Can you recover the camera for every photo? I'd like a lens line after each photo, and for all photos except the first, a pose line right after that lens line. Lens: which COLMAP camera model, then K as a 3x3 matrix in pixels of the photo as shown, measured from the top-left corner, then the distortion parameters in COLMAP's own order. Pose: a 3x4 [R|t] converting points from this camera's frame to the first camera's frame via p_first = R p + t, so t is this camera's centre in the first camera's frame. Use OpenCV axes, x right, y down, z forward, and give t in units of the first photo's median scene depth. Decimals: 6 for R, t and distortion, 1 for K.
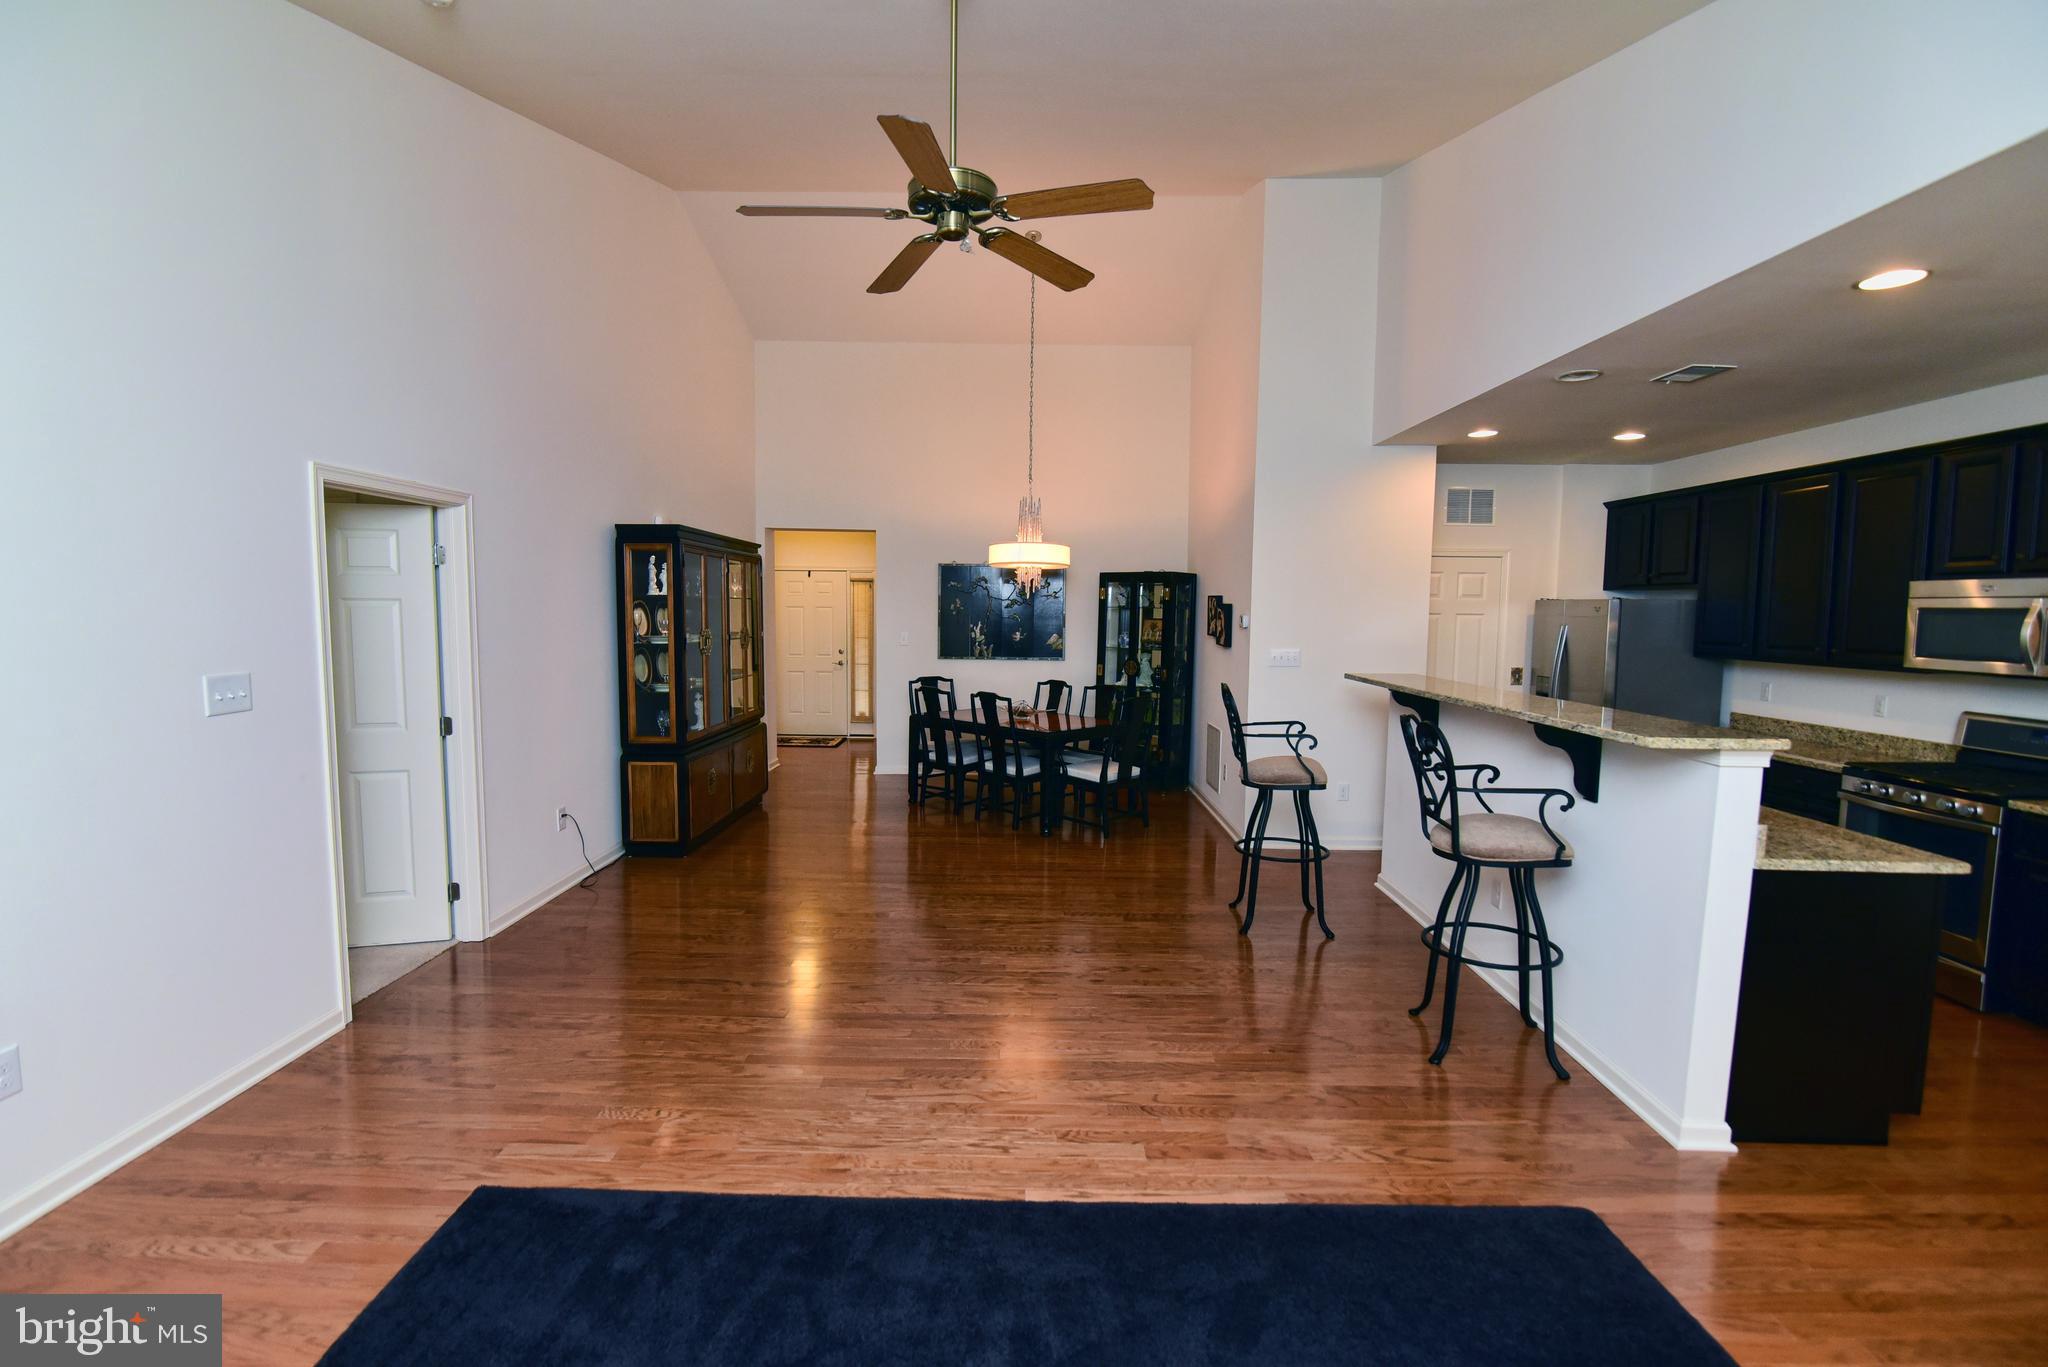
lens RADIAL K [[937.5, 0, 1012.1], [0, 937.5, 686.8], [0, 0, 1]] dist [-0.020750, 0.001206]
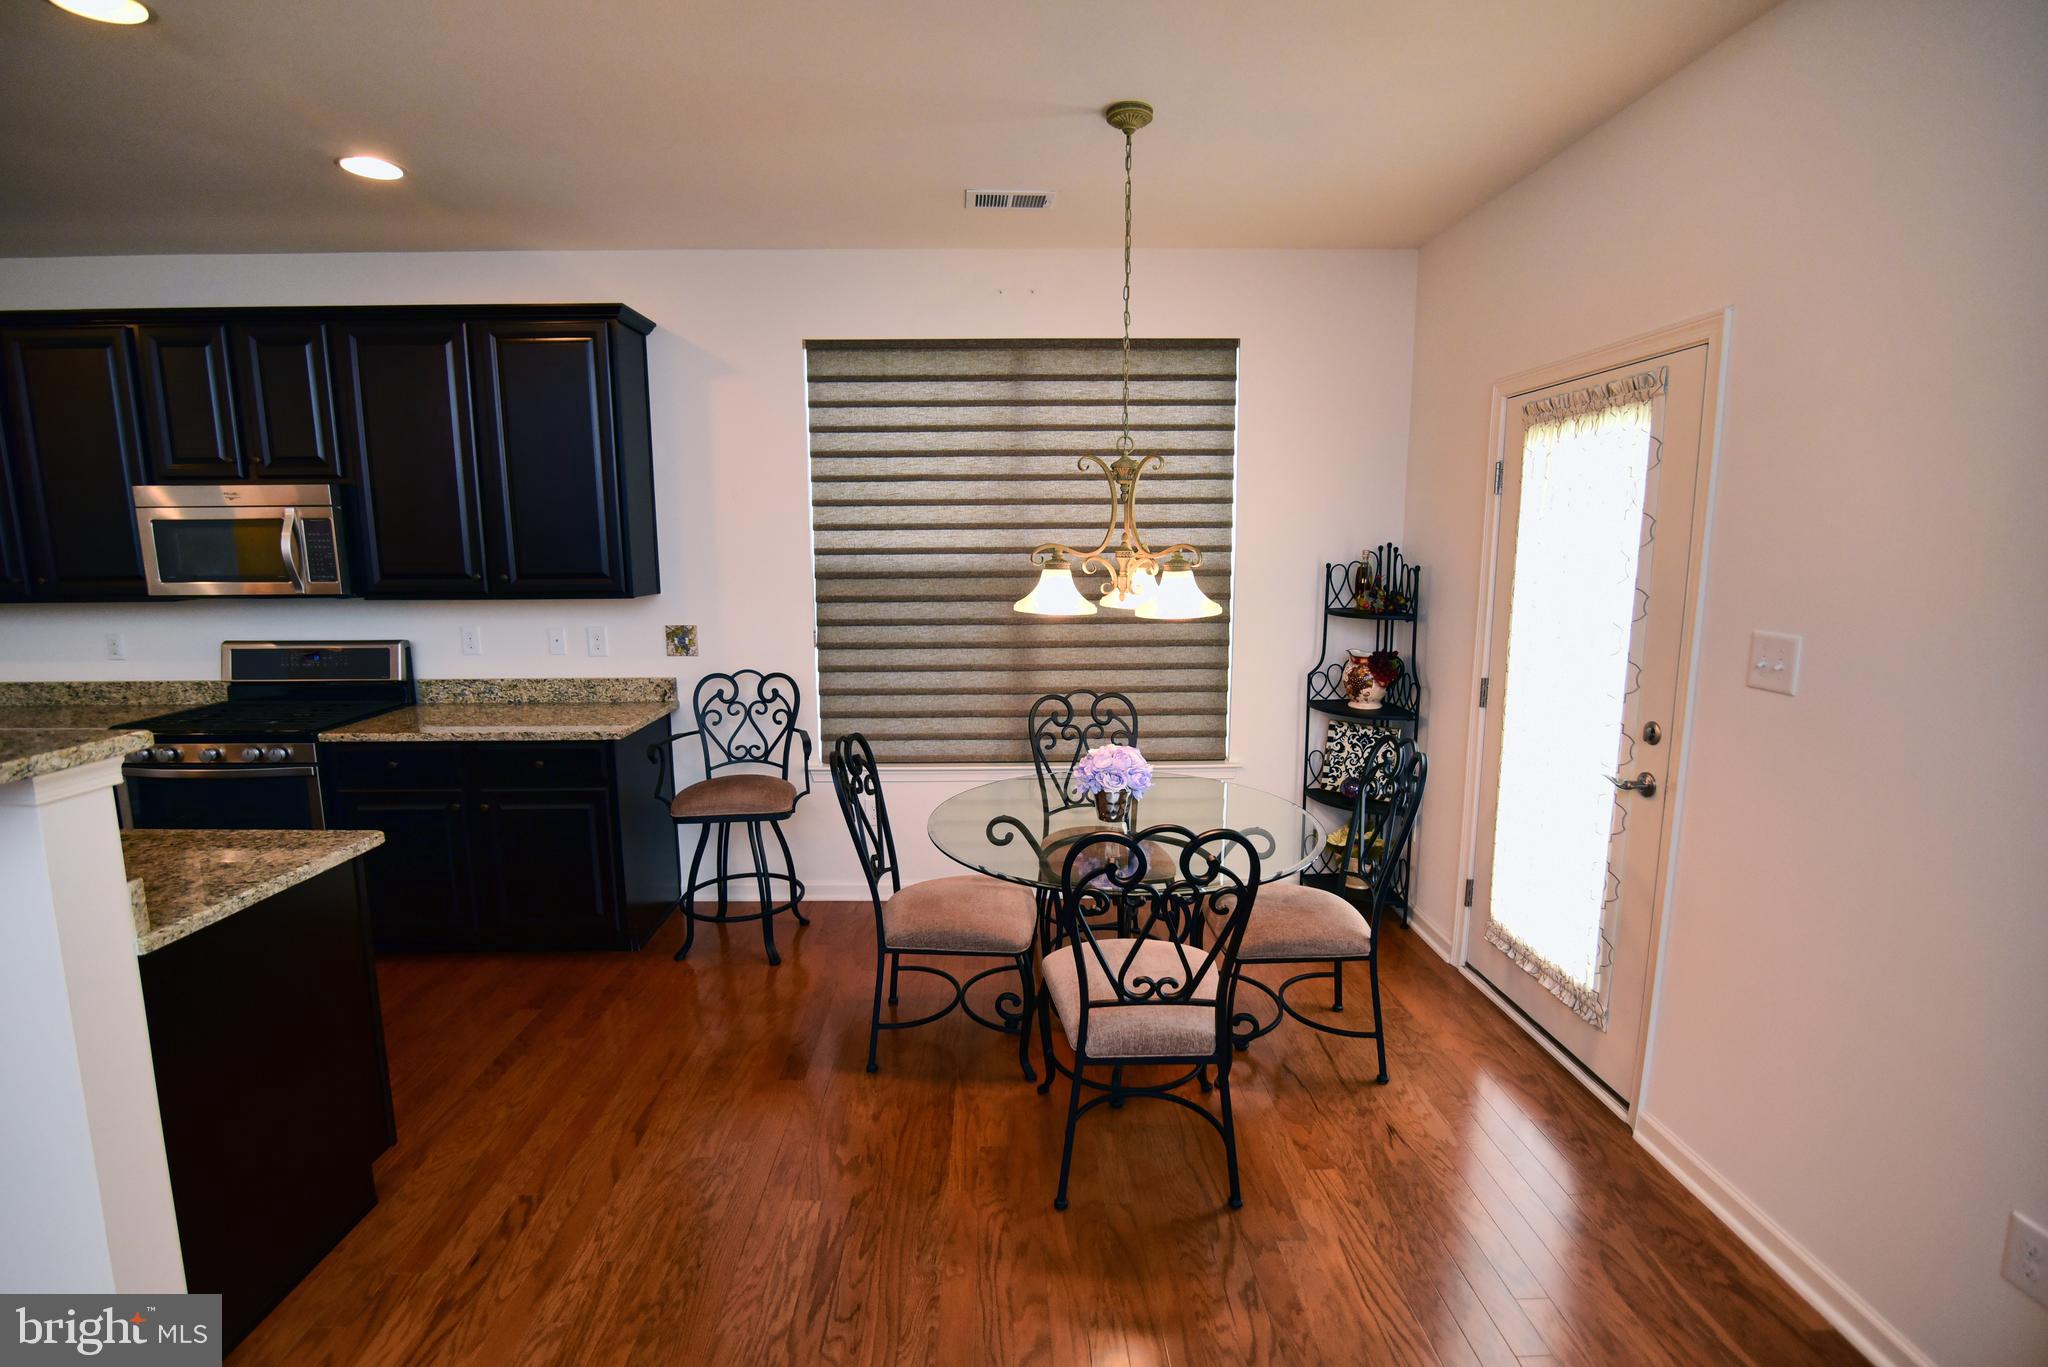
lens RADIAL K [[937.5, 0, 1015.3], [0, 937.5, 686.5], [0, 0, 1]] dist [-0.020750, 0.001206]
pose [[-0.030839, -0.166482, 0.985562, 0.110273], [0.087502, 0.981796, 0.168584, -0.009599], [-0.995687, 0.091438, -0.015710, 0.203648]]
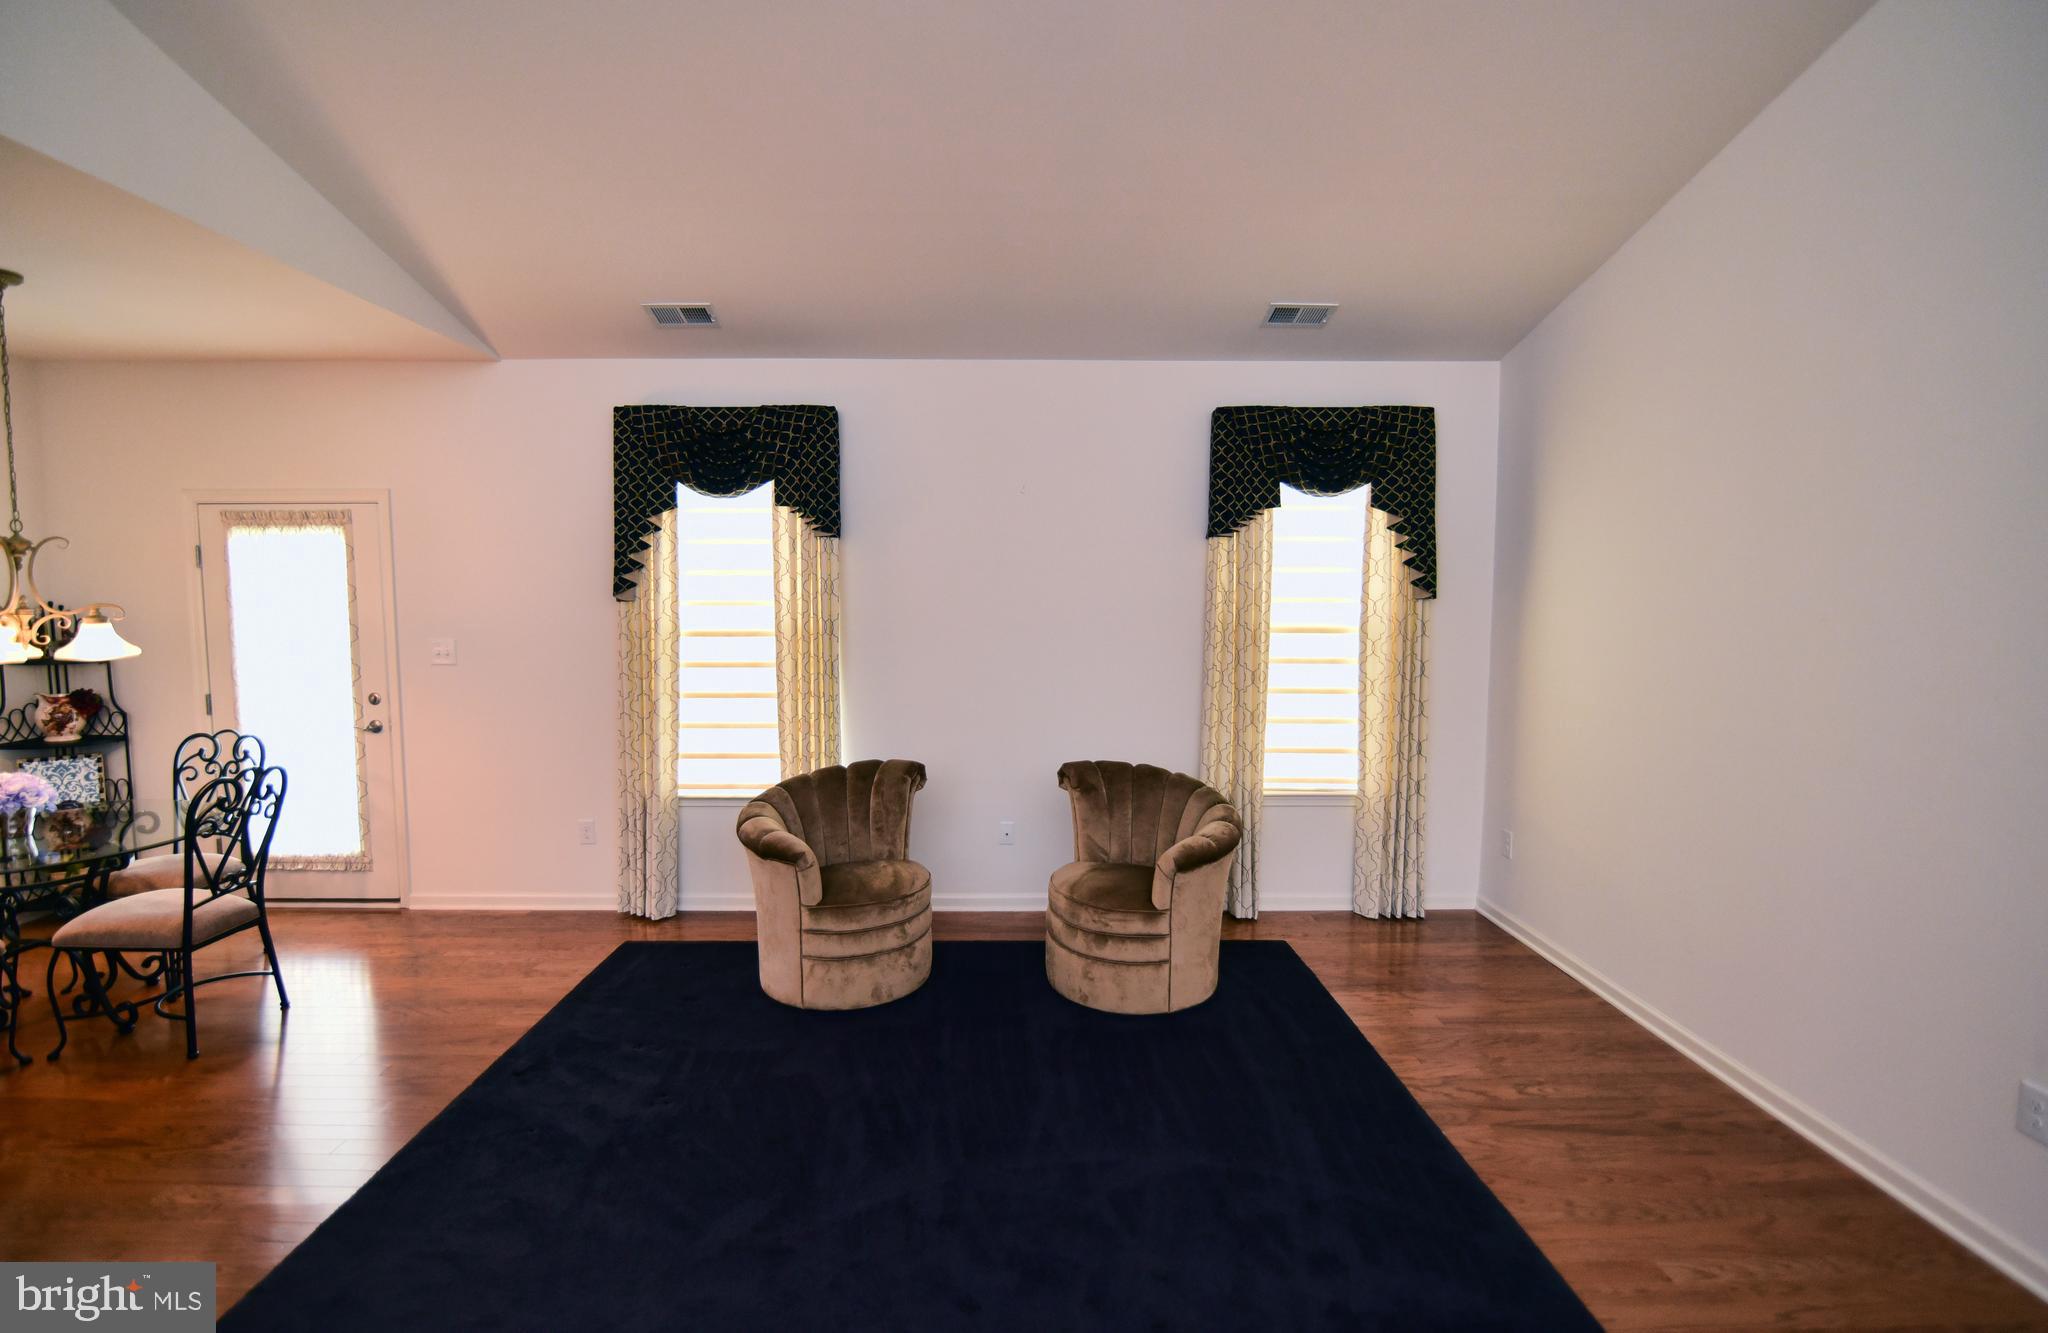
lens RADIAL K [[947.3, 0, 1013.1], [0, 947.3, 669.4], [0, 0, 1]] dist [-0.023807, 0.000960]
pose [[-0.999734, -0.012288, -0.019520, -0.018845], [-0.015333, 0.986276, 0.164392, -0.057715], [0.017232, 0.164647, -0.986202, 0.700976]]
